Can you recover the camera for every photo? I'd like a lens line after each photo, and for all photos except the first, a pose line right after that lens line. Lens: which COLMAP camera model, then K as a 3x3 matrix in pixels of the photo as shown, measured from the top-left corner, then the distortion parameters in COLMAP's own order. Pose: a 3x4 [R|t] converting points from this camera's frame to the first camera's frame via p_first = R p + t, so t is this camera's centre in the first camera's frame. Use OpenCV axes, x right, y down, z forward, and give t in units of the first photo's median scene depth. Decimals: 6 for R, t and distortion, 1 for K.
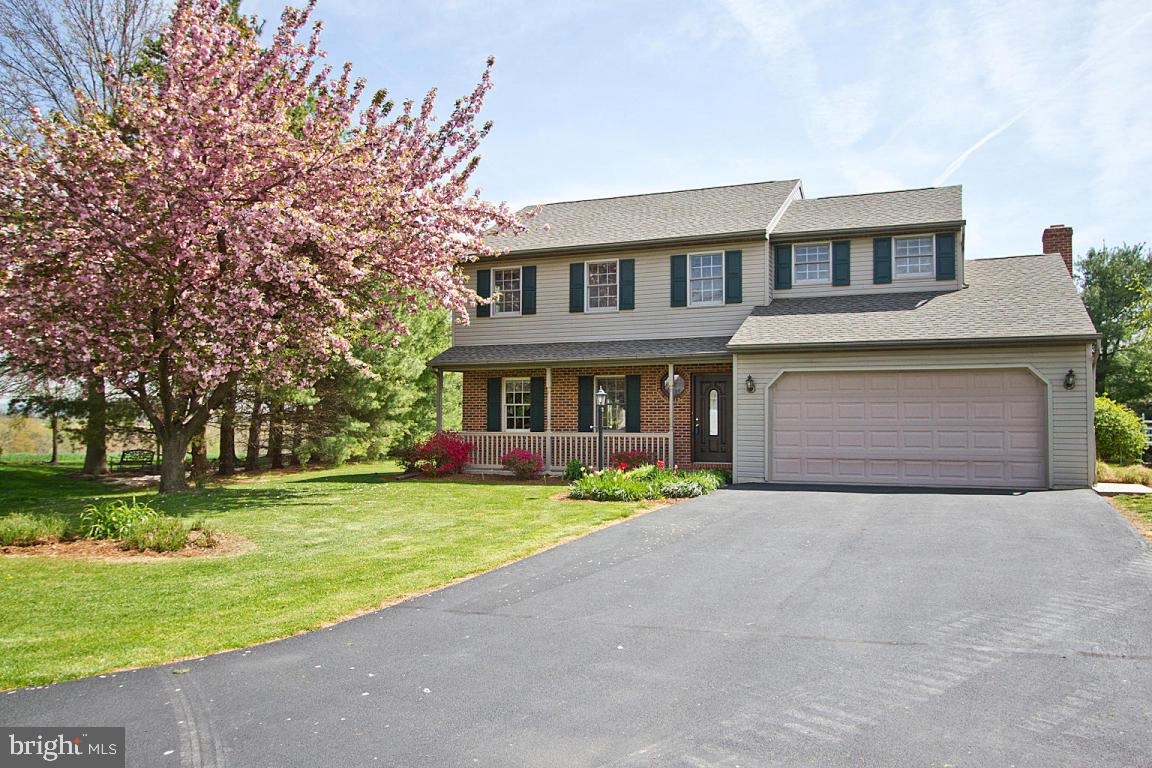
lens RADIAL K [[876.4, 0, 608.7], [0, 876.4, 398.5], [0, 0, 1]] dist [0.005634, 0.009511]
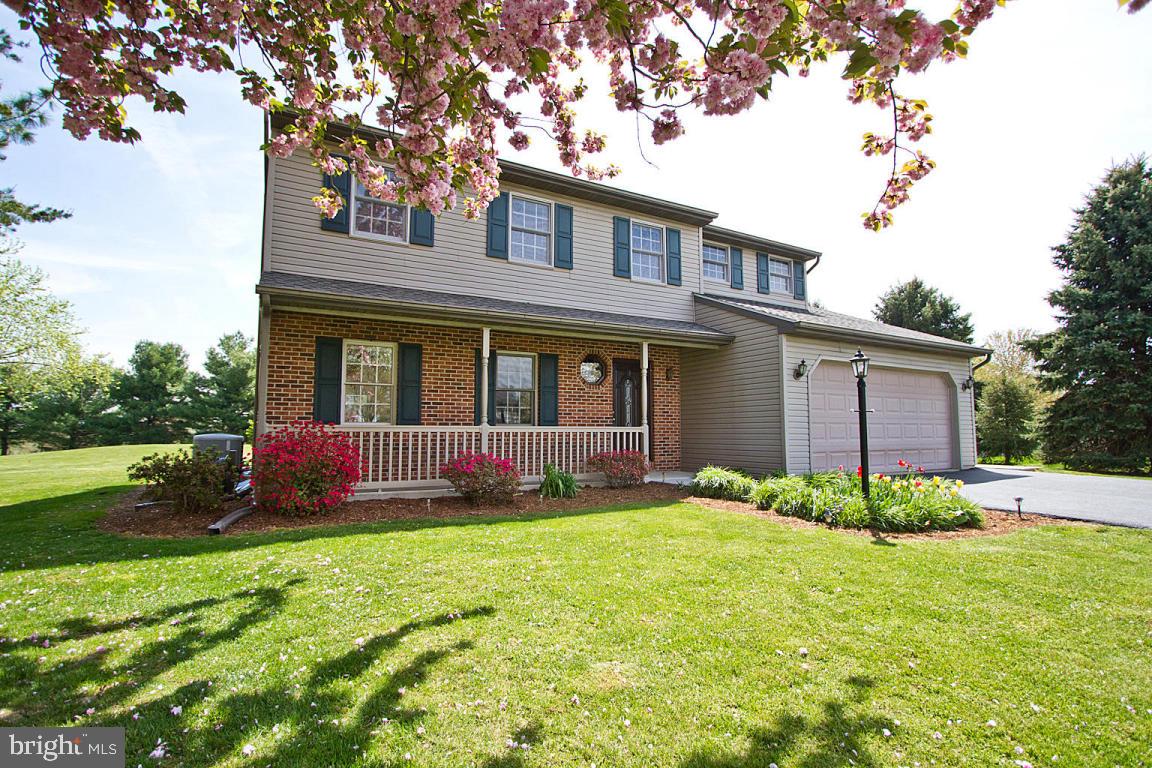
lens RADIAL K [[537.5, 0, 570.1], [0, 537.5, 393.7], [0, 0, 1]] dist [-0.015466, 0.004806]
pose [[0.641963, 0.051768, 0.764986, -0.353153], [-0.021750, 0.998546, -0.049321, 0.034785], [-0.766427, 0.015024, 0.642156, 0.731013]]
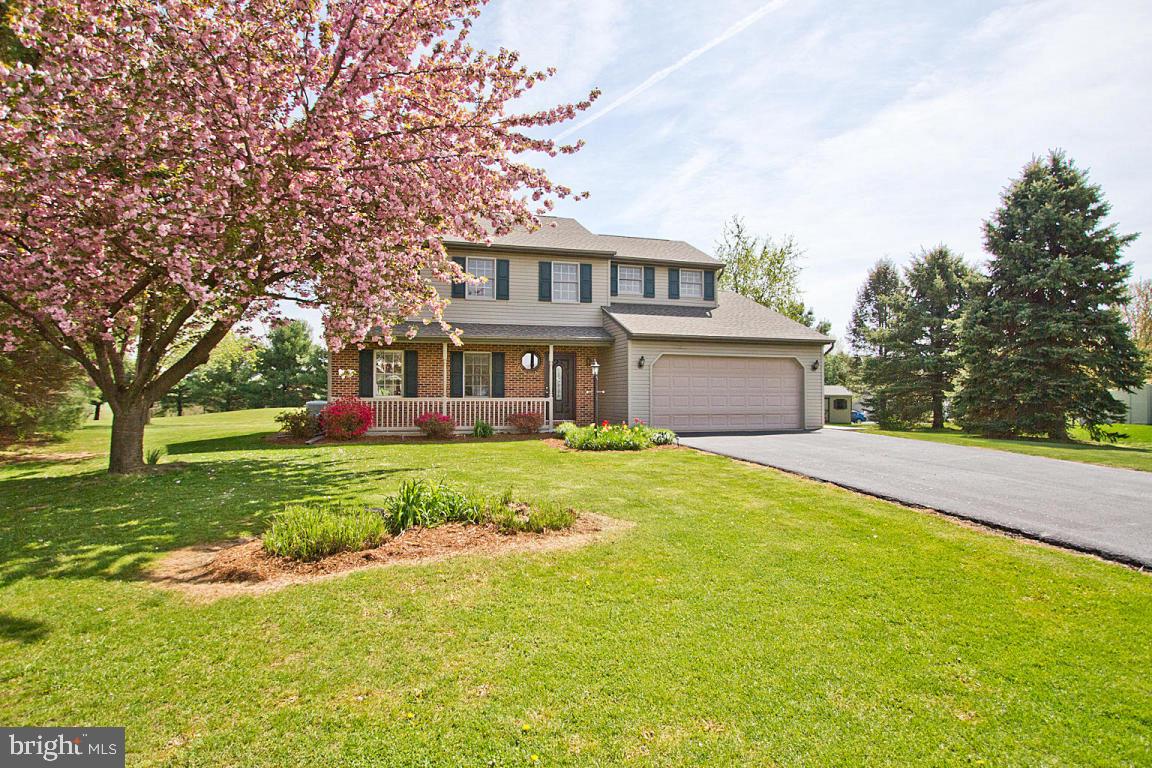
lens RADIAL K [[604.4, 0, 567.5], [0, 604.4, 383.7], [0, 0, 1]] dist [-0.011848, 0.000008]
pose [[0.799262, 0.011659, 0.600870, -0.446253], [-0.018301, 0.999820, 0.004943, 0.013358], [-0.600704, -0.014947, 0.799331, 0.267958]]
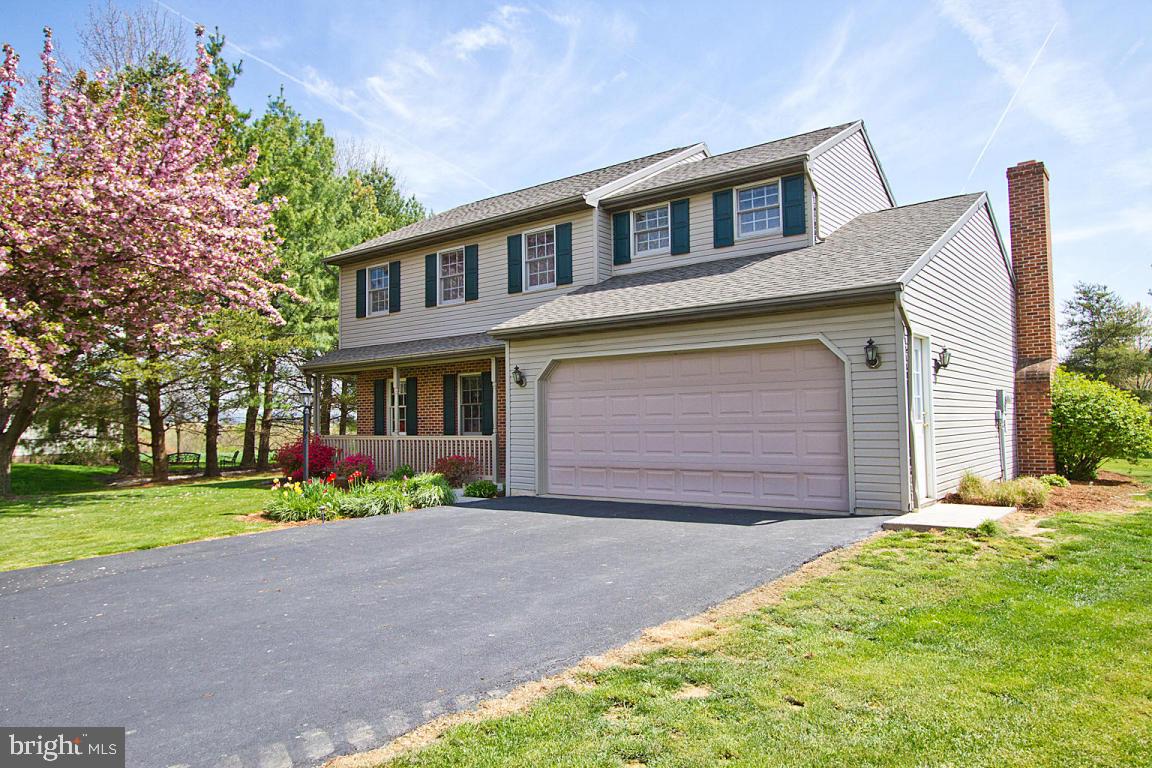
lens RADIAL K [[766.4, 0, 571.8], [0, 766.4, 386.8], [0, 0, 1]] dist [-0.007504, -0.003143]
pose [[0.958391, -0.027983, -0.284085, 0.364122], [0.022619, 0.999499, -0.022147, 0.009187], [0.284563, 0.014799, 0.958543, 0.282592]]
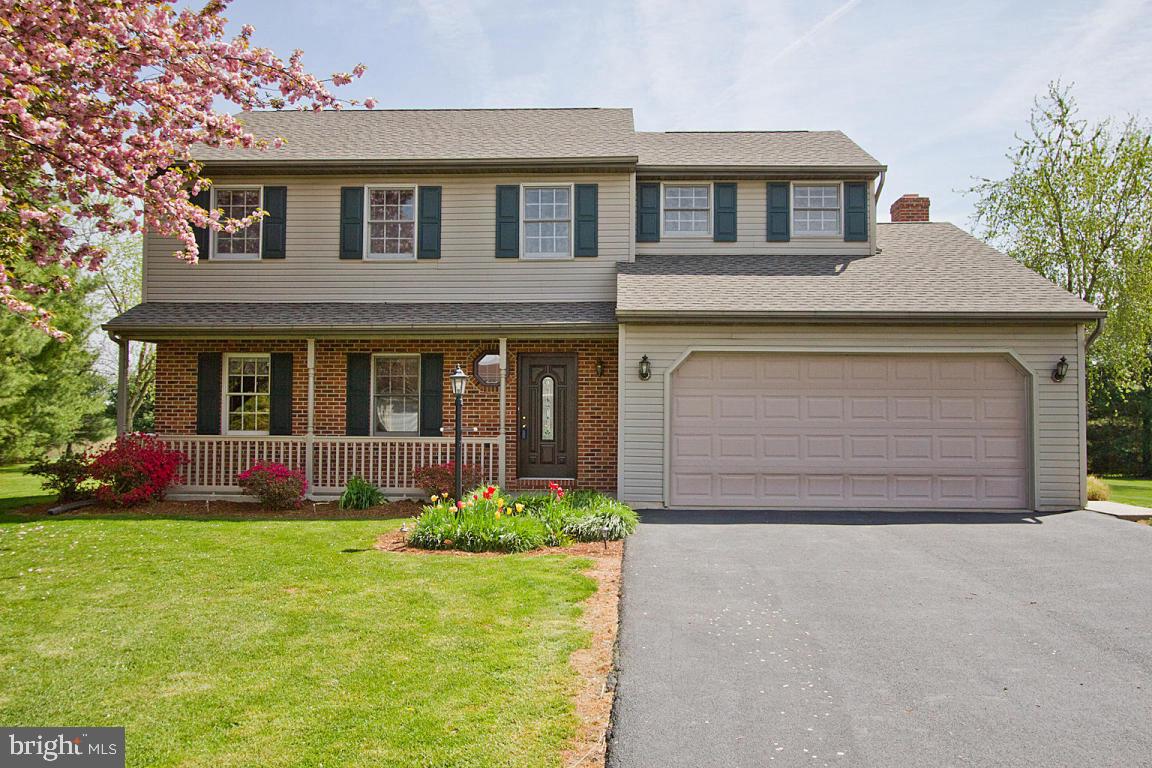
lens RADIAL K [[954.4, 0, 574.5], [0, 954.4, 385.8], [0, 0, 1]] dist [-0.000407, 0.022584]
pose [[0.944354, 0.016752, 0.328504, -0.123422], [-0.013872, 0.999842, -0.011107, 0.006328], [-0.328638, 0.005932, 0.944437, 0.265464]]
